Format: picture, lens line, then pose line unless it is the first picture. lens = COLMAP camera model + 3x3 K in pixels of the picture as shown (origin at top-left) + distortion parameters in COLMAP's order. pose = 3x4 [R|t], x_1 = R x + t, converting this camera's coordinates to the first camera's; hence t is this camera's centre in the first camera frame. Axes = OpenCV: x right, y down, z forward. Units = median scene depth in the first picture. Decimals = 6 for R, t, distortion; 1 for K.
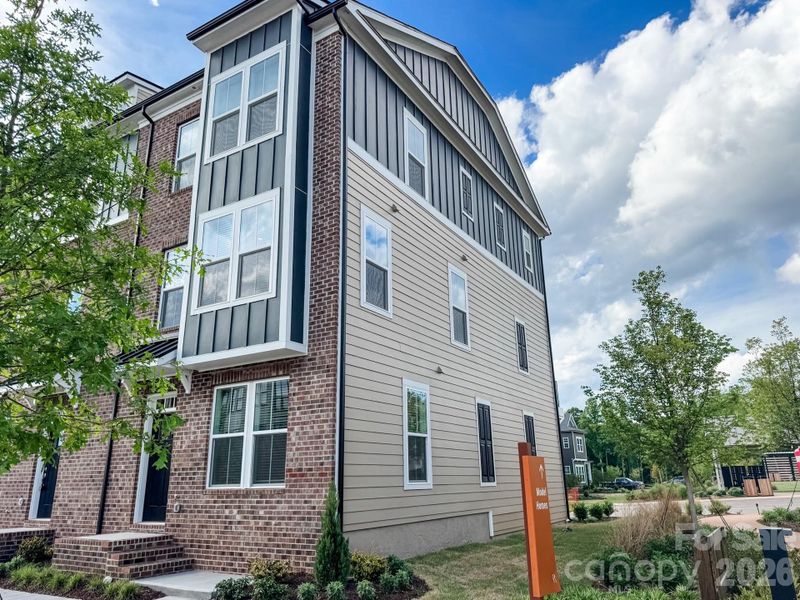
lens RADIAL K [[566.5, 0, 397.6], [0, 566.5, 293.9], [0, 0, 1]] dist [0.019726, -0.019000]
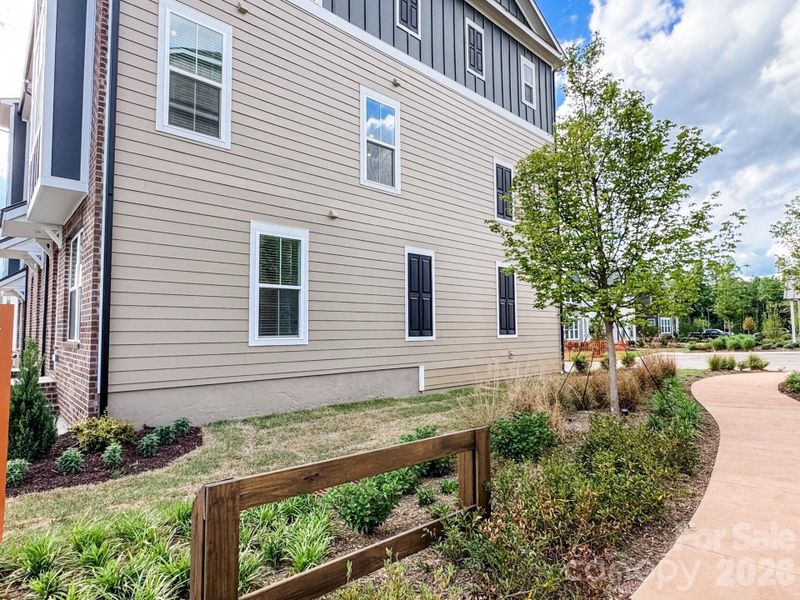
lens RADIAL K [[463.7, 0, 405.6], [0, 463.7, 302.5], [0, 0, 1]] dist [-0.001166, 0.001694]
pose [[0.968225, -0.005004, -0.250032, 0.473091], [0.069244, 0.966075, 0.248807, 0.126805], [0.240304, -0.258214, 0.935724, 0.435061]]
